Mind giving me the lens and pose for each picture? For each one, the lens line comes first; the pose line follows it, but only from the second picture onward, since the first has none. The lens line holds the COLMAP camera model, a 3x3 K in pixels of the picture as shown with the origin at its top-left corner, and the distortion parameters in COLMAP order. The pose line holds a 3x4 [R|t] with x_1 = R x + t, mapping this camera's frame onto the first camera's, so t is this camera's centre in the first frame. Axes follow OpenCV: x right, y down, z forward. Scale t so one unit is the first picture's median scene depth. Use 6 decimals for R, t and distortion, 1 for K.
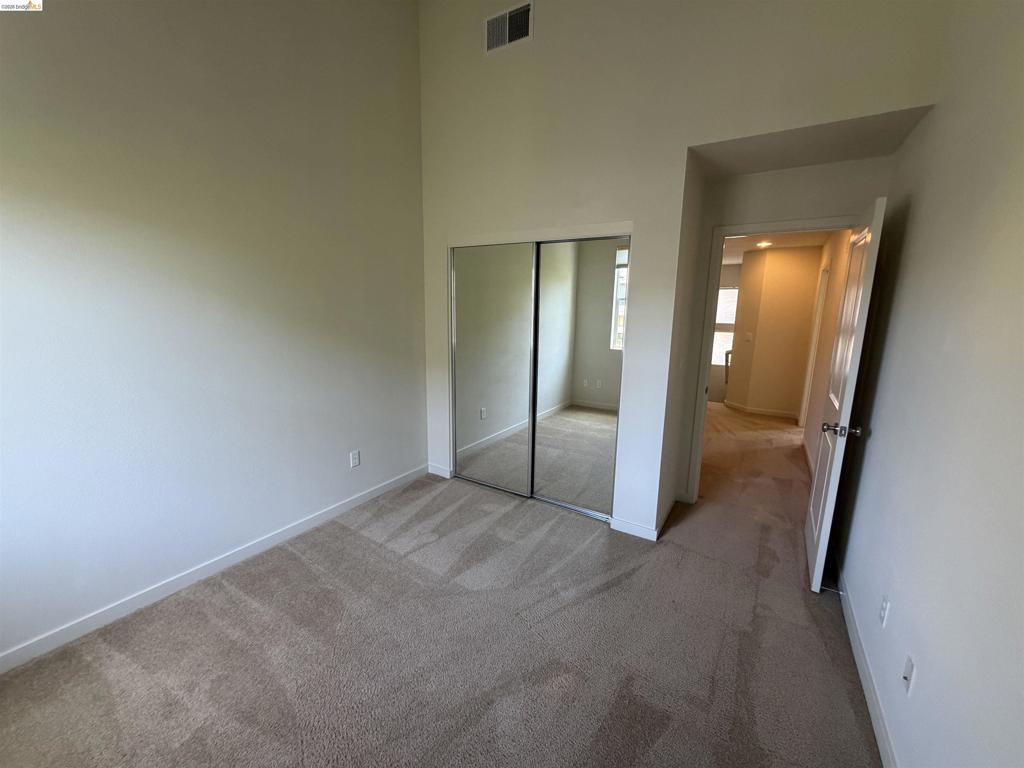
lens RADIAL K [[404.7, 0, 506.6], [0, 404.7, 380.5], [0, 0, 1]] dist [-0.001972, 0.000573]
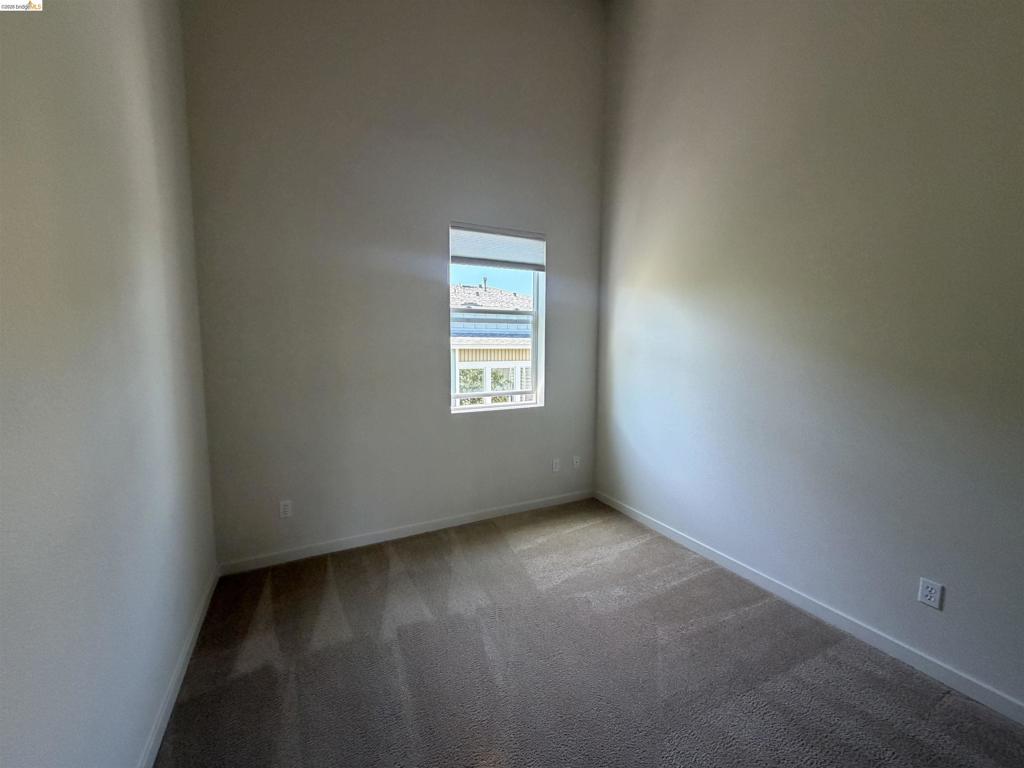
lens RADIAL K [[404.7, 0, 506.6], [0, 404.7, 380.5], [0, 0, 1]] dist [-0.001972, 0.000573]
pose [[-0.500006, 0.067783, -0.863365, 0.571873], [-0.164807, 0.971266, 0.171700, -0.146577], [0.850196, 0.228140, -0.474467, 0.896716]]
